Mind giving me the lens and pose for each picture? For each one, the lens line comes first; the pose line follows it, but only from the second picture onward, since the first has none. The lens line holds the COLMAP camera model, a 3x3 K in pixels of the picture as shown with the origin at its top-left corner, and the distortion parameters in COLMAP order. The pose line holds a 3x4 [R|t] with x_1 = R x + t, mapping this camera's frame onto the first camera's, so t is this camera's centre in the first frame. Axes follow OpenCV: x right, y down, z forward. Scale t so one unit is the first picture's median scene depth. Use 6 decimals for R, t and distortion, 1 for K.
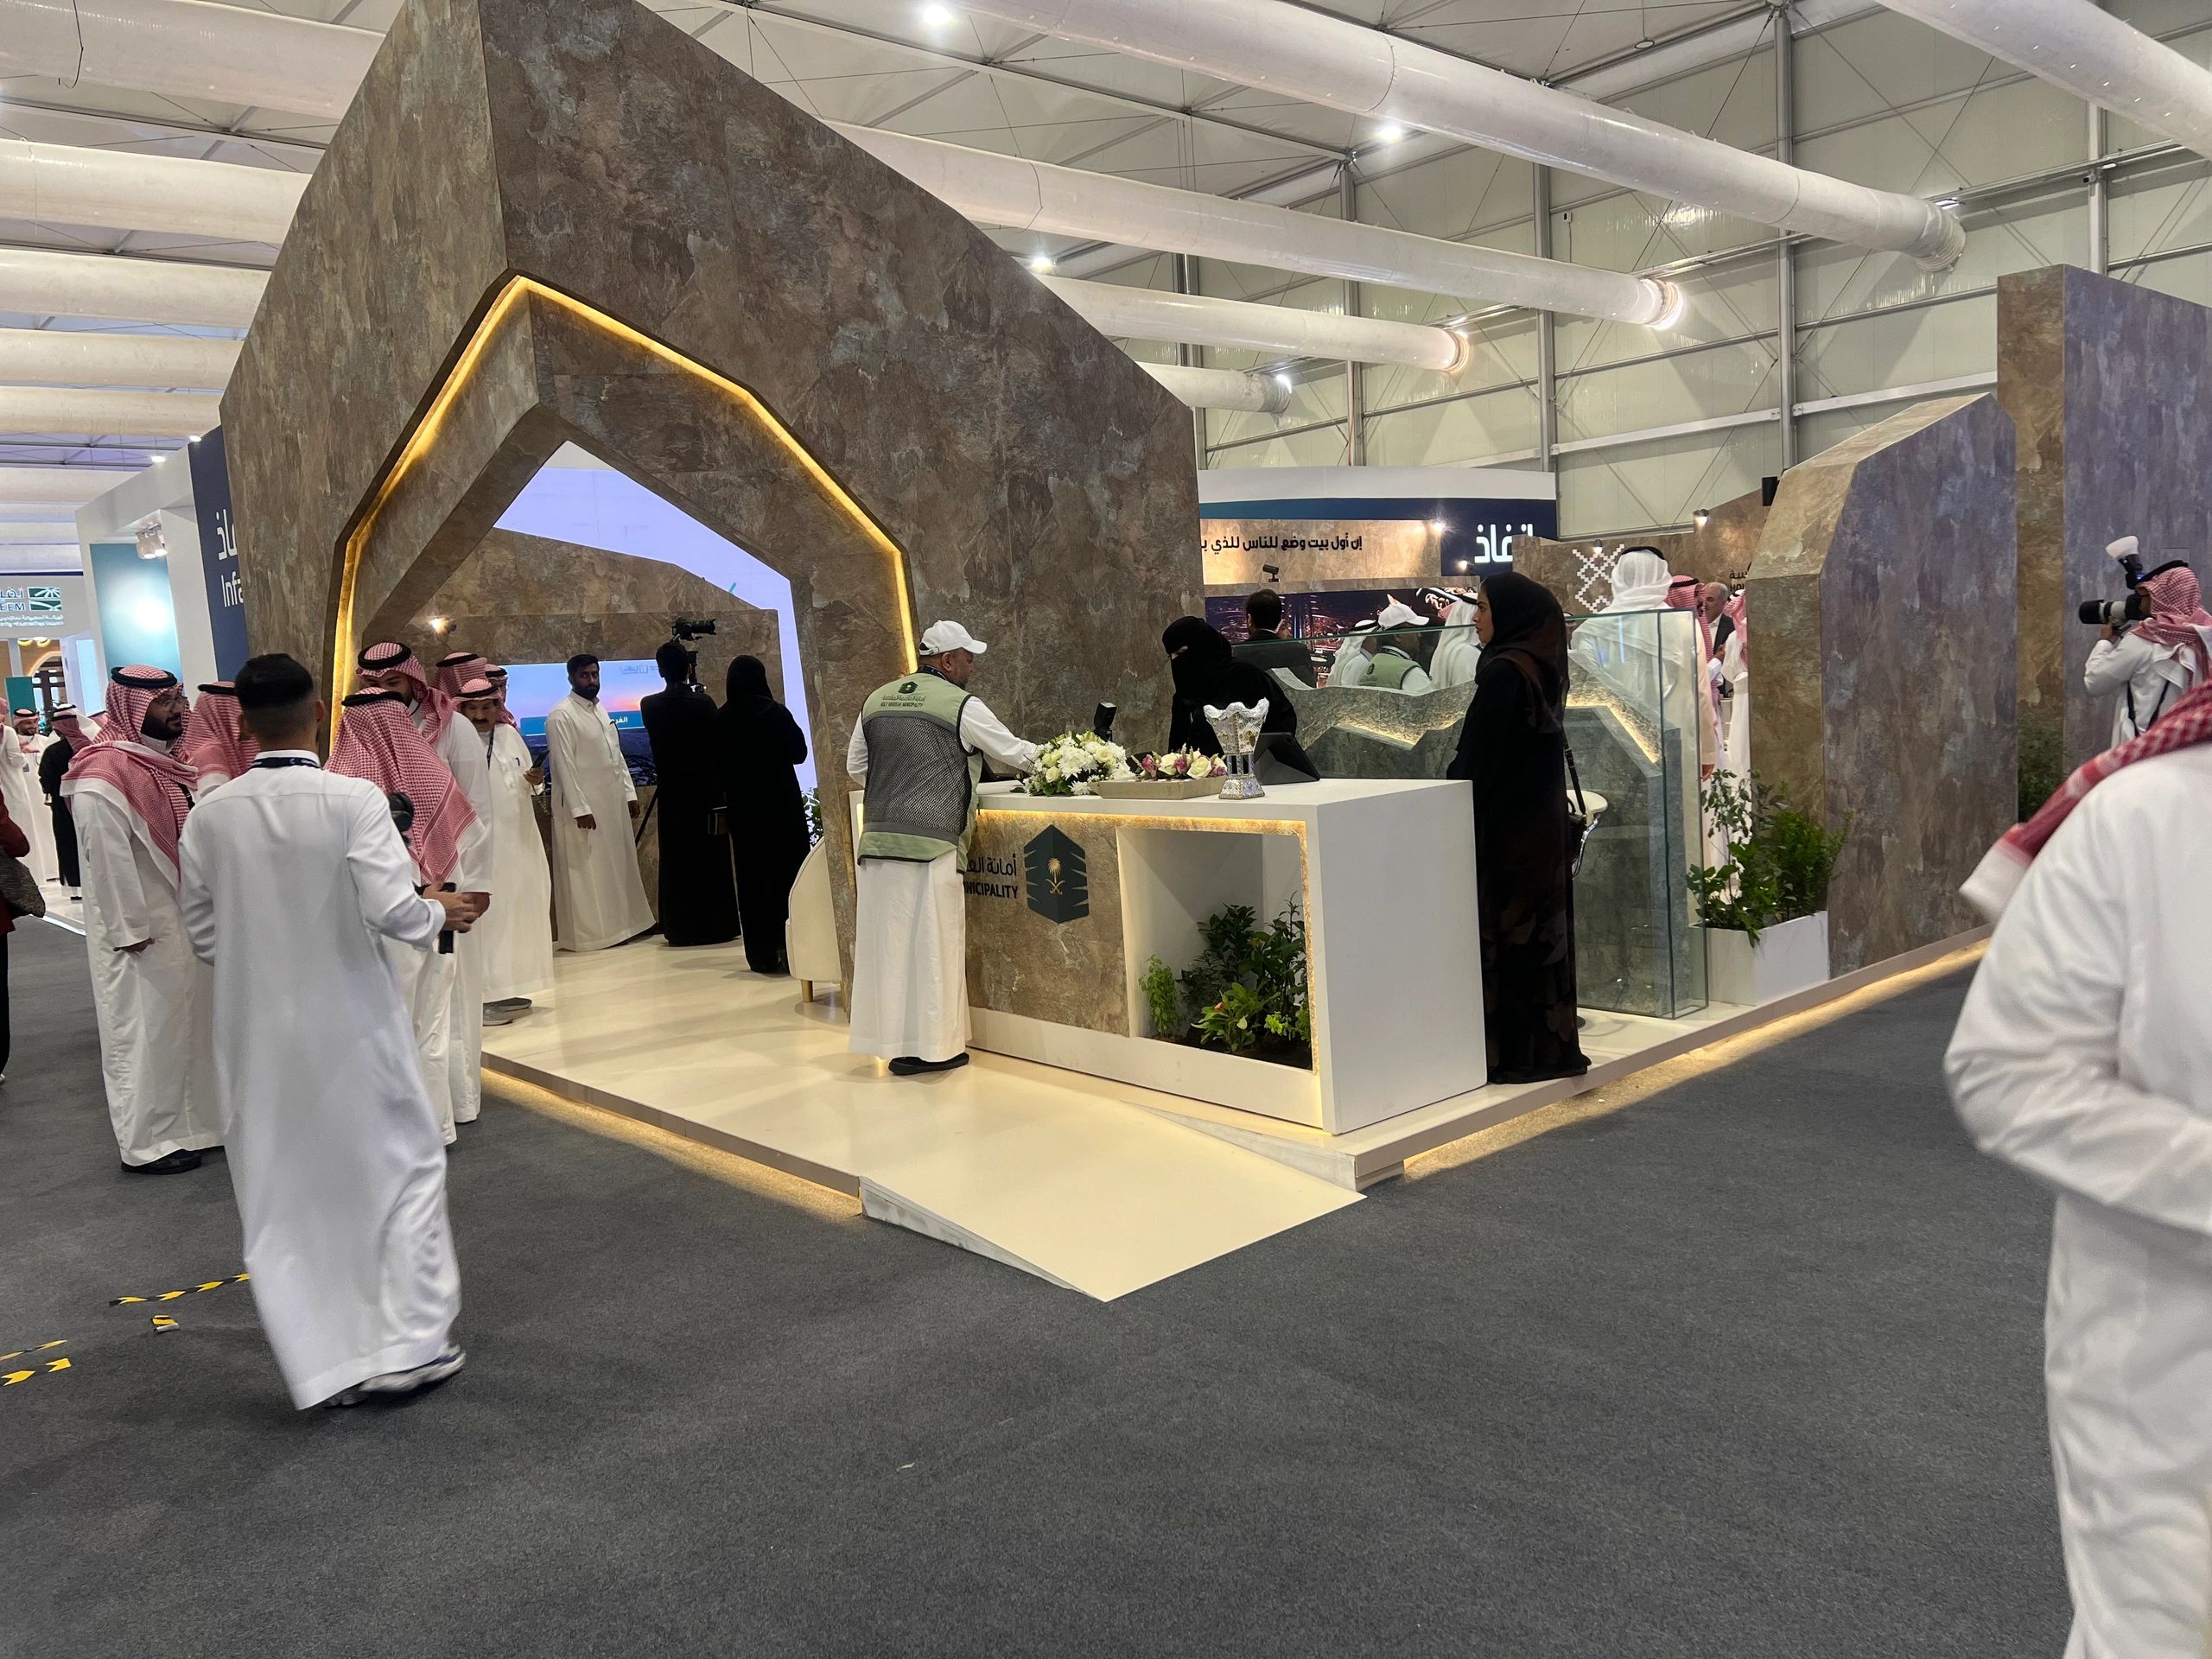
lens RADIAL K [[1676.5, 0, 1101.5], [0, 1676.5, 829.6], [0, 0, 1]] dist [0.045686, -0.054876]
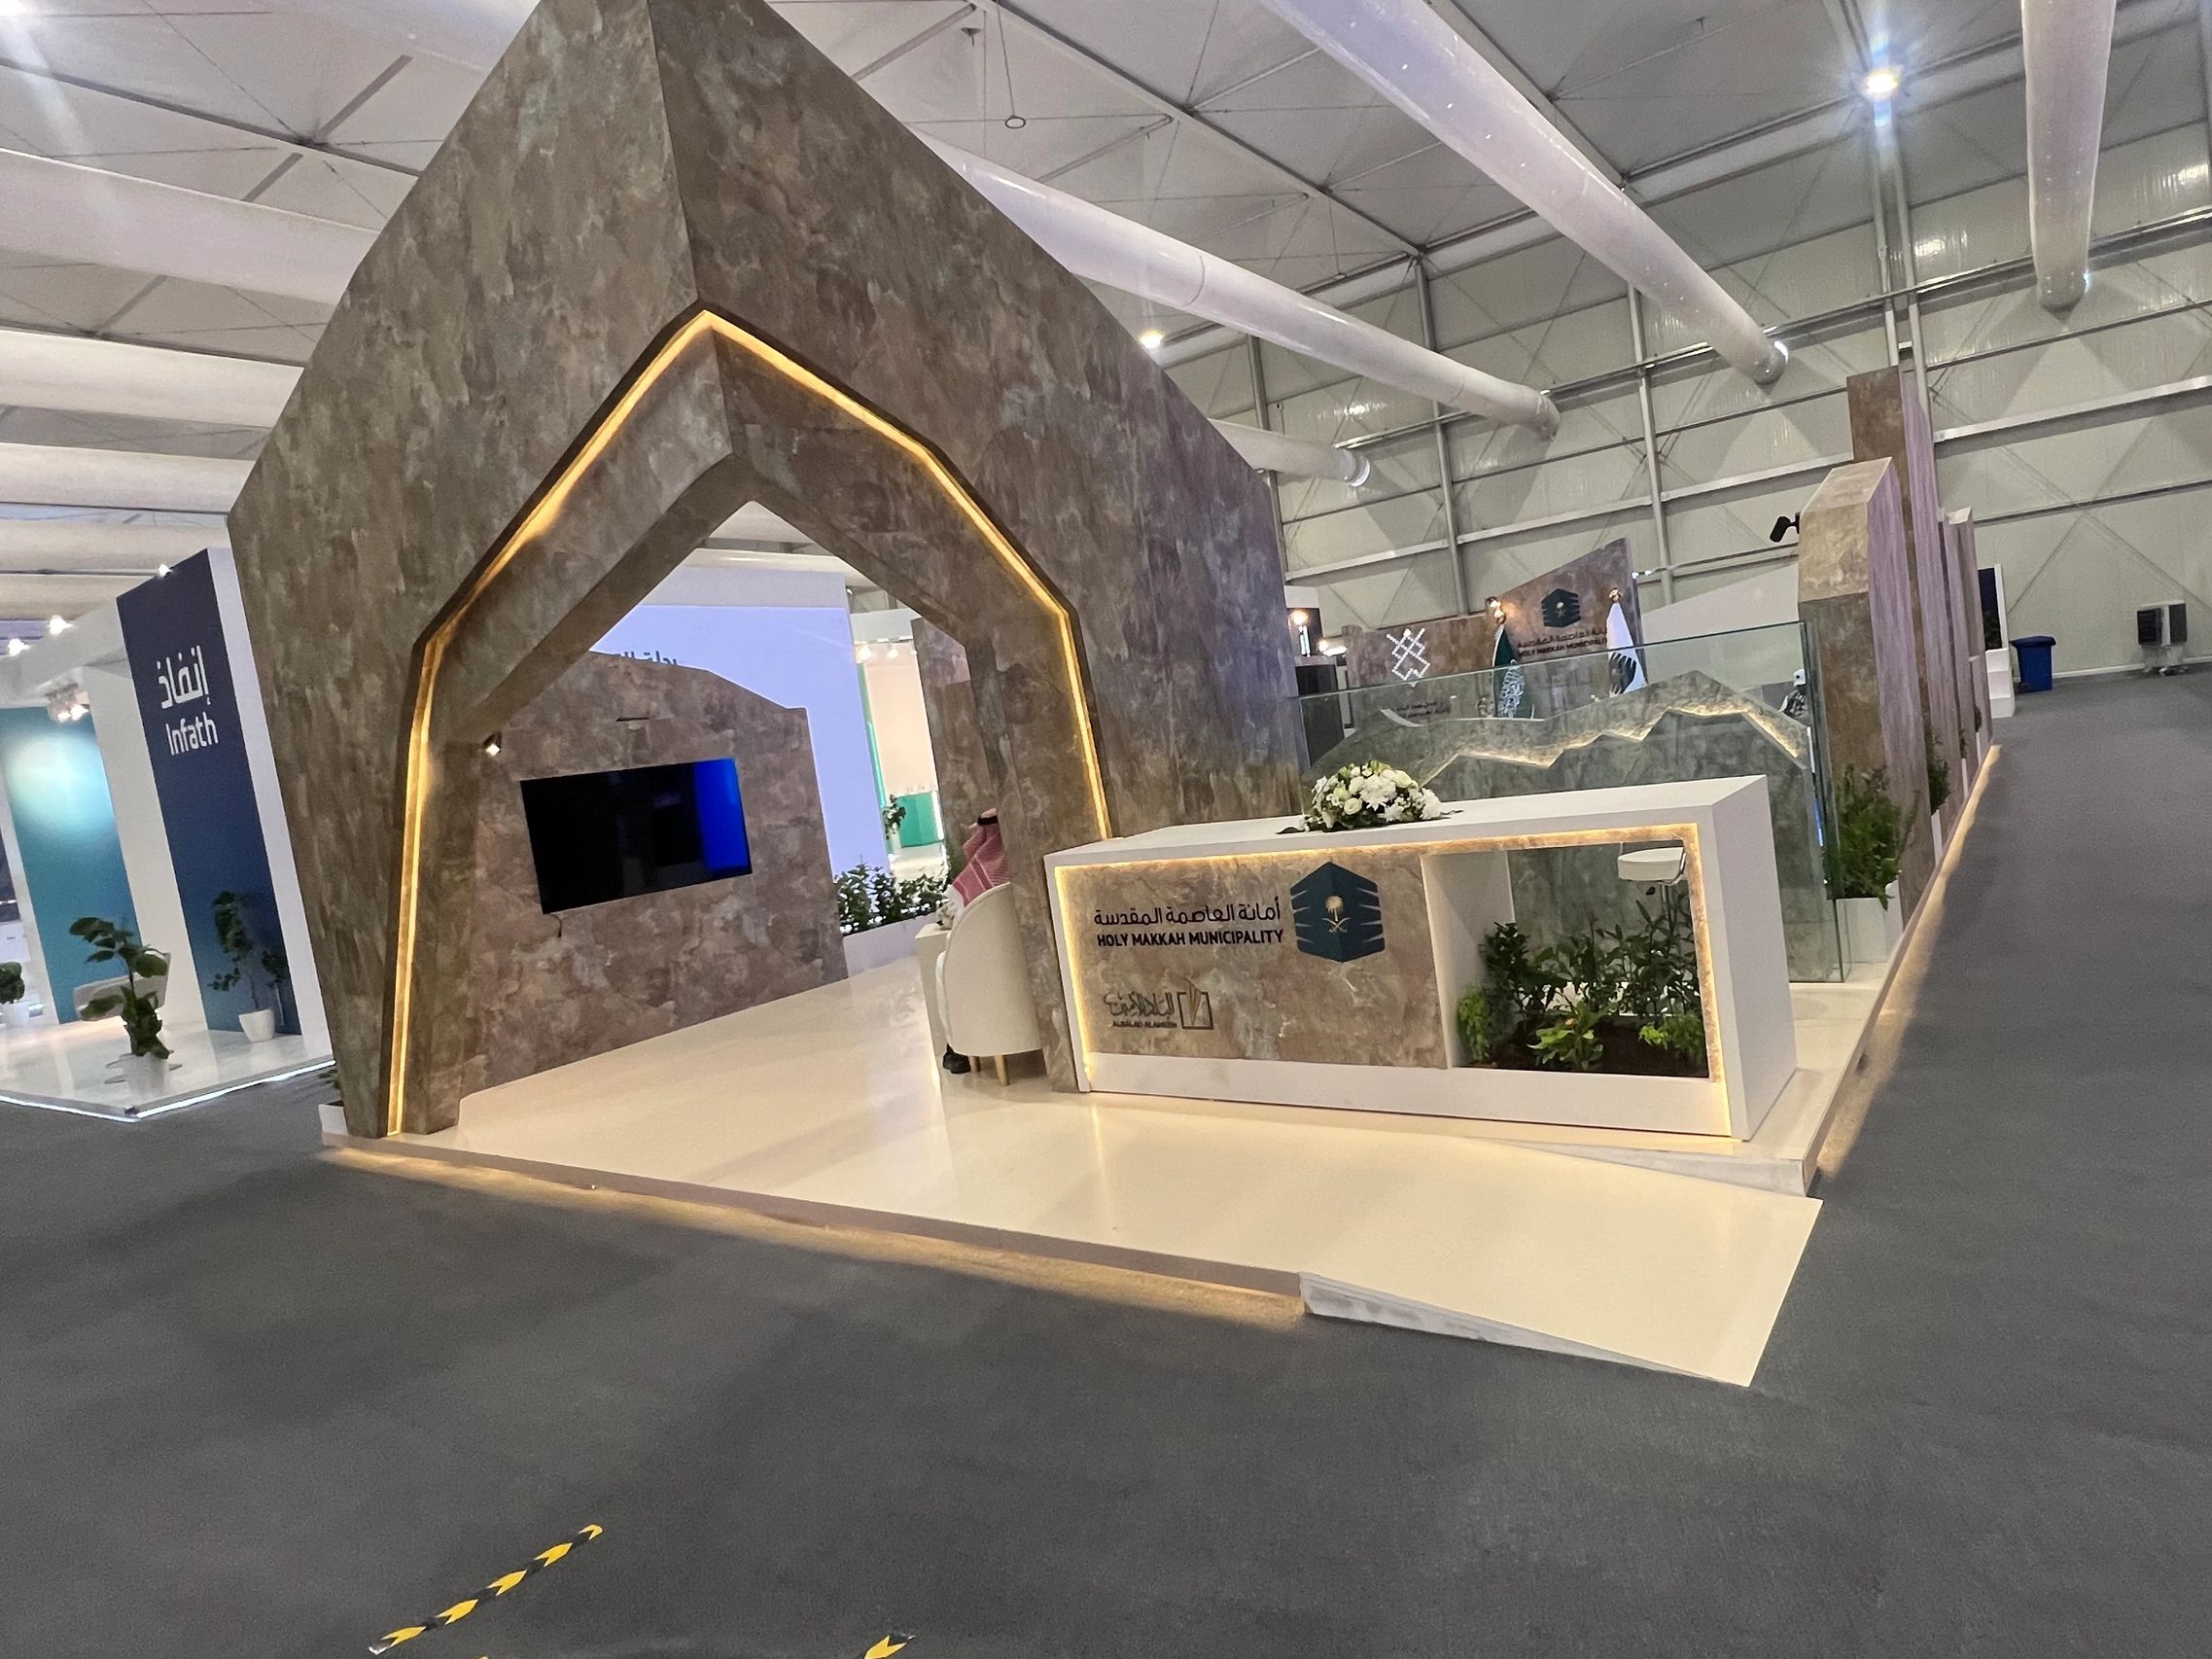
lens RADIAL K [[1184.8, 0, 1110.6], [0, 1184.8, 828.2], [0, 0, 1]] dist [-0.006047, 0.001564]
pose [[0.961849, -0.087904, 0.259076, -0.310461], [0.101566, 0.994032, -0.039805, -0.007574], [-0.254031, 0.064600, 0.965036, 0.340676]]
